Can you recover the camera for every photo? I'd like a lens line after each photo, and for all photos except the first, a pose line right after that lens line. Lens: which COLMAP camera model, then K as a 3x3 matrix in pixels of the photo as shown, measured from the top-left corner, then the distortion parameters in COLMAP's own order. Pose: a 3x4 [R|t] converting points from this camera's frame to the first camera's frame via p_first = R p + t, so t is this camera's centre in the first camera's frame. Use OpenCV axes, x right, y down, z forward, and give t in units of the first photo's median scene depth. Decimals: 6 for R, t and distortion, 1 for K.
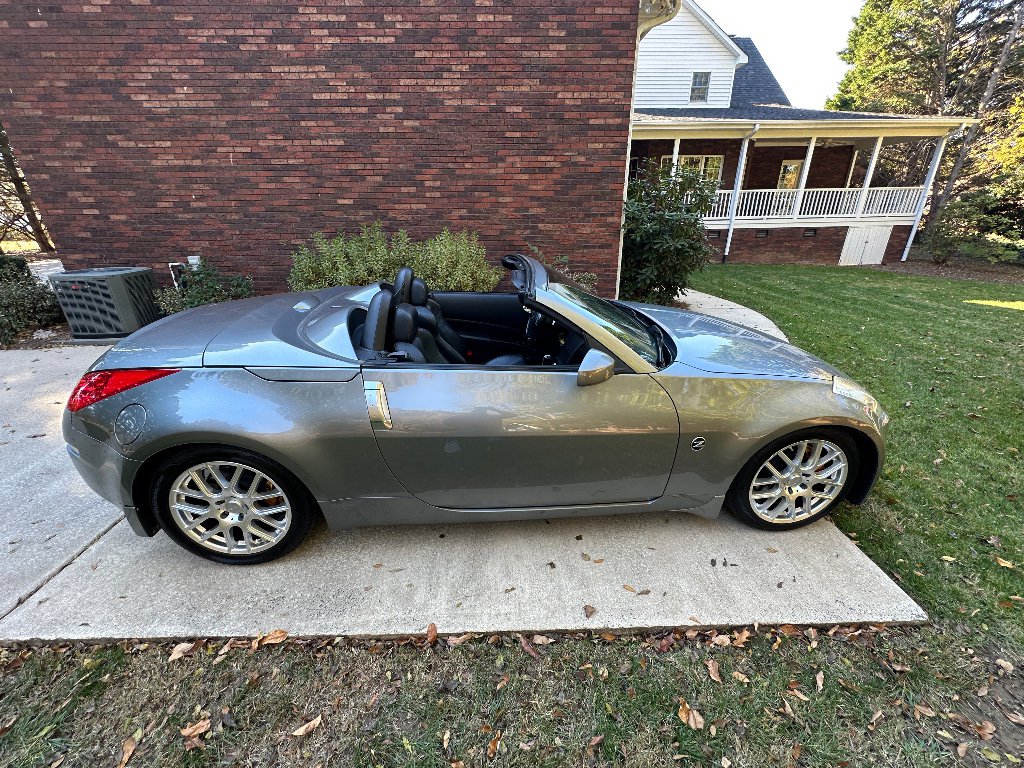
lens RADIAL K [[410.1, 0, 511.9], [0, 410.1, 388.9], [0, 0, 1]] dist [-0.009577, 0.001302]
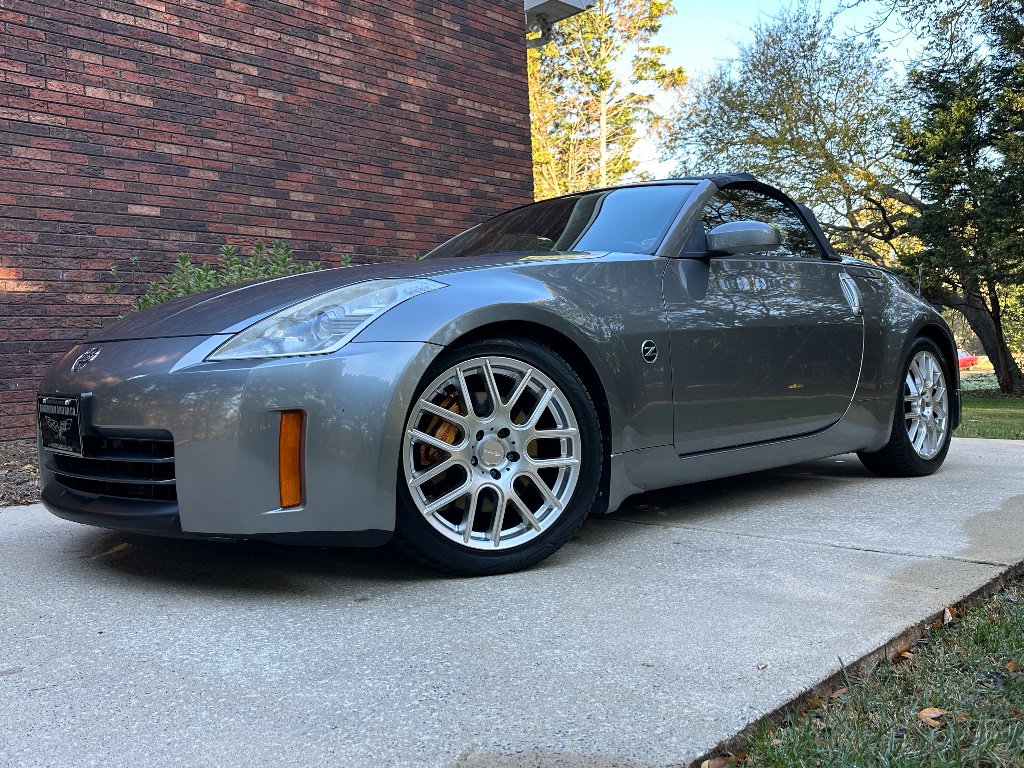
lens RADIAL K [[933.3, 0, 529.5], [0, 933.3, 382.7], [0, 0, 1]] dist [0.119585, -0.232028]
pose [[0.704709, -0.037119, 0.708525, -0.917040], [0.328308, 0.902343, -0.279267, 0.177149], [-0.628966, 0.429417, 0.648076, 0.109203]]
